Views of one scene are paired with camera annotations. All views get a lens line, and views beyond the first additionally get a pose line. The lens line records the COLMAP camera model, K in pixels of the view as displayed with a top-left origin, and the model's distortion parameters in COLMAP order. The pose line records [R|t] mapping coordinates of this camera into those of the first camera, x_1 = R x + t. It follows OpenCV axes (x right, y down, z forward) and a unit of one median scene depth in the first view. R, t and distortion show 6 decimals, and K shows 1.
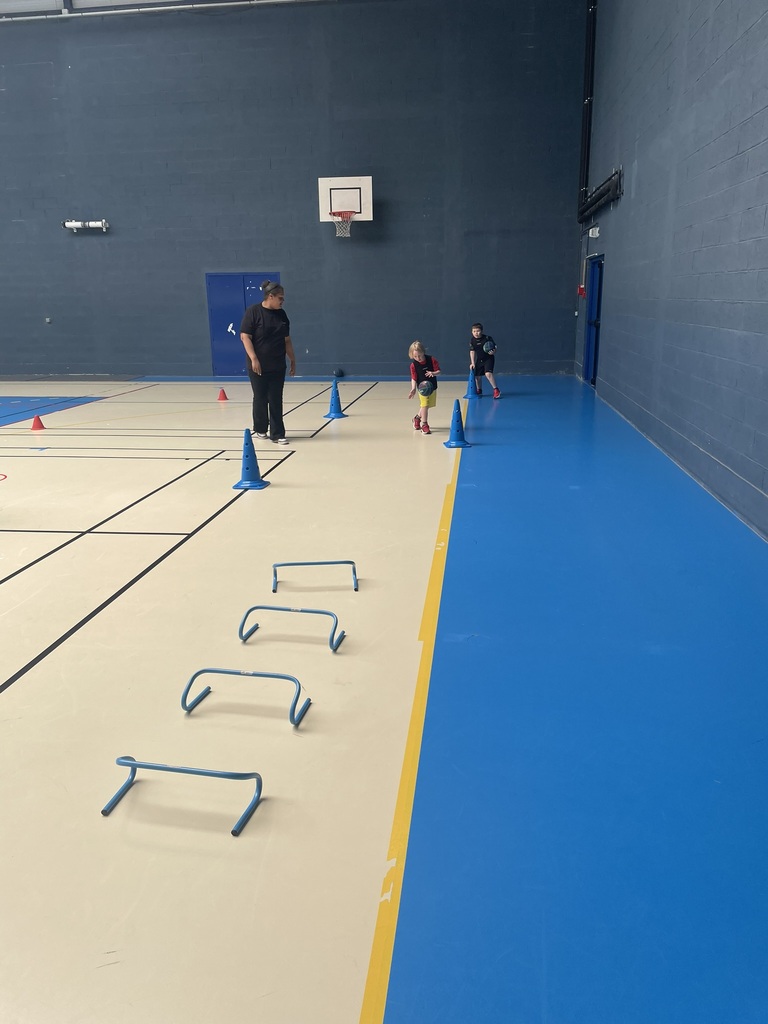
lens RADIAL K [[784.4, 0, 377.6], [0, 784.4, 512.2], [0, 0, 1]] dist [0.082133, -0.108458]
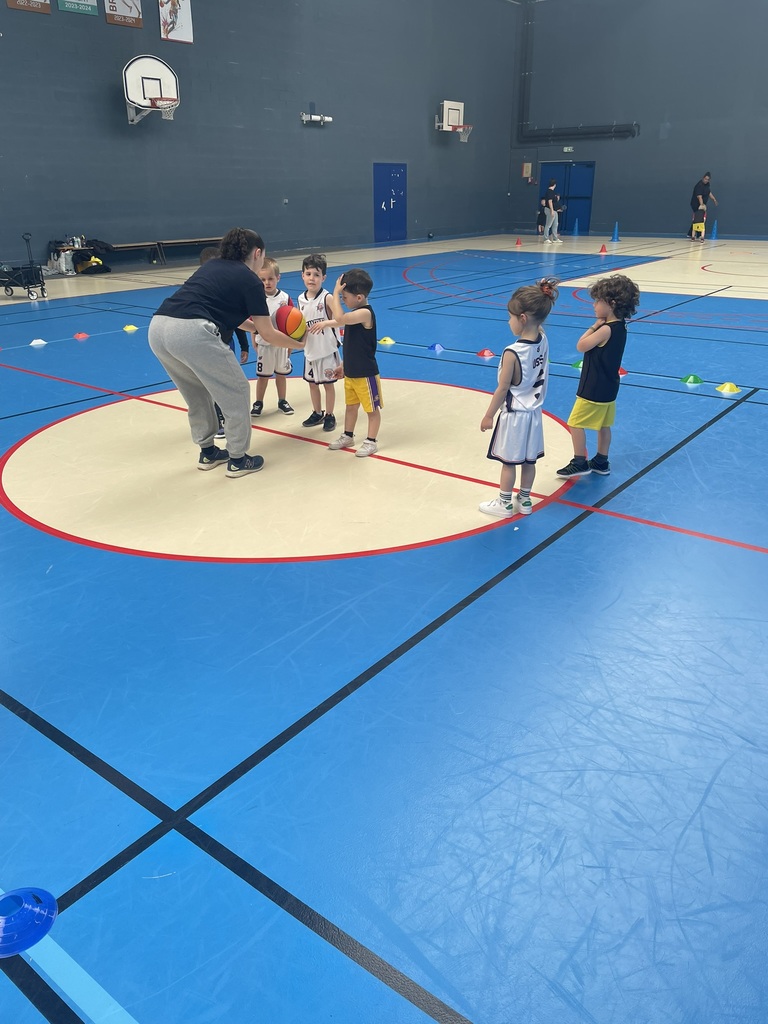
lens RADIAL K [[784.4, 0, 377.6], [0, 784.4, 512.2], [0, 0, 1]] dist [0.082133, -0.108458]
pose [[0.507276, -0.318373, 0.800818, -1.567071], [0.228082, 0.945720, 0.231502, -0.051947], [-0.831053, 0.065217, 0.552356, 0.298478]]
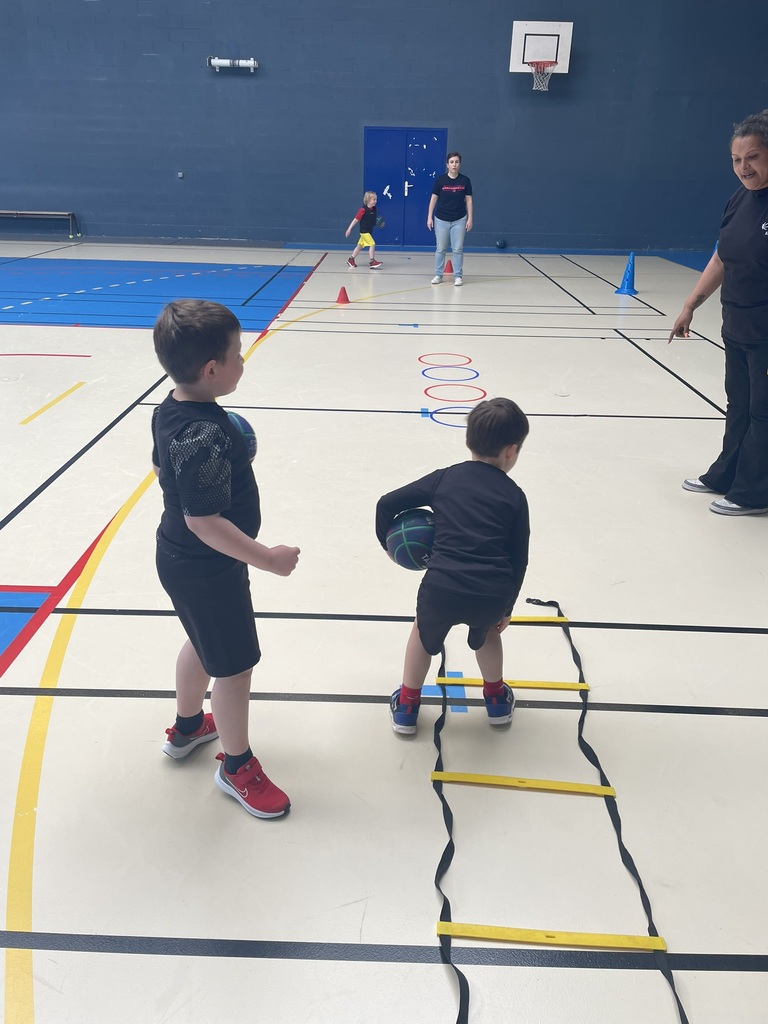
lens RADIAL K [[784.4, 0, 377.6], [0, 784.4, 512.2], [0, 0, 1]] dist [0.082133, -0.108458]
pose [[0.993917, -0.009183, 0.109747, -0.323064], [-0.007605, 0.988415, 0.151583, -0.001553], [-0.109868, -0.151496, 0.982333, 0.033019]]
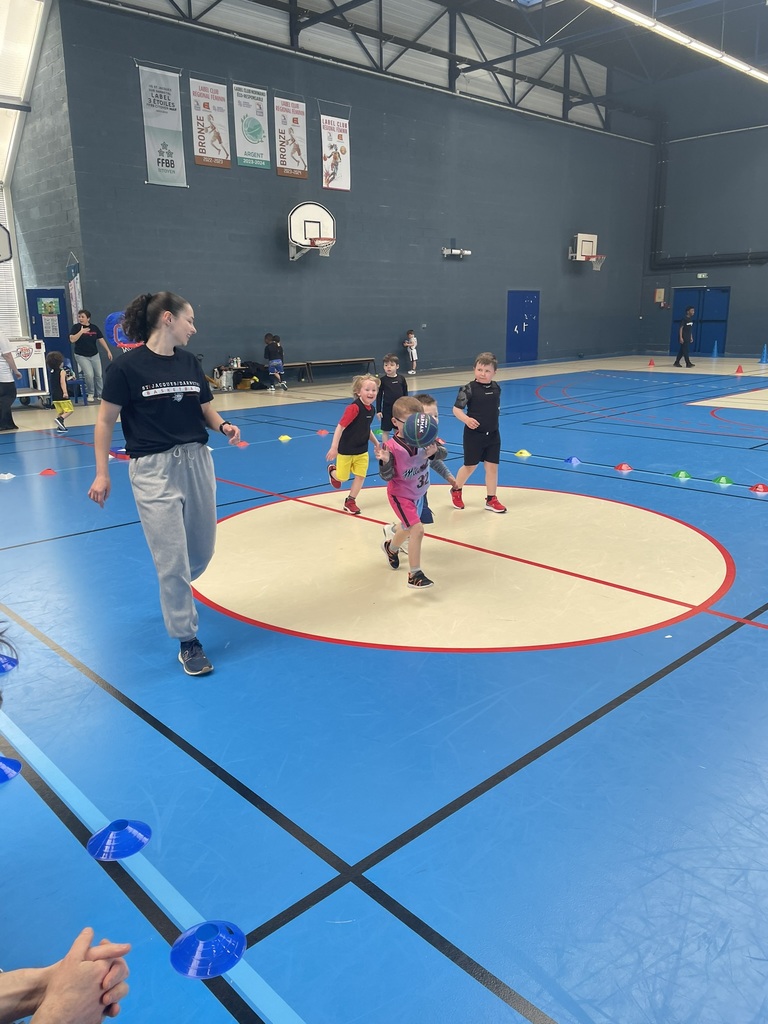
lens RADIAL K [[784.4, 0, 377.6], [0, 784.4, 512.2], [0, 0, 1]] dist [0.082133, -0.108458]
pose [[0.634830, -0.183095, 0.750644, -1.589479], [0.206120, 0.976441, 0.063852, -0.053061], [-0.744651, 0.114187, 0.657614, 0.296891]]
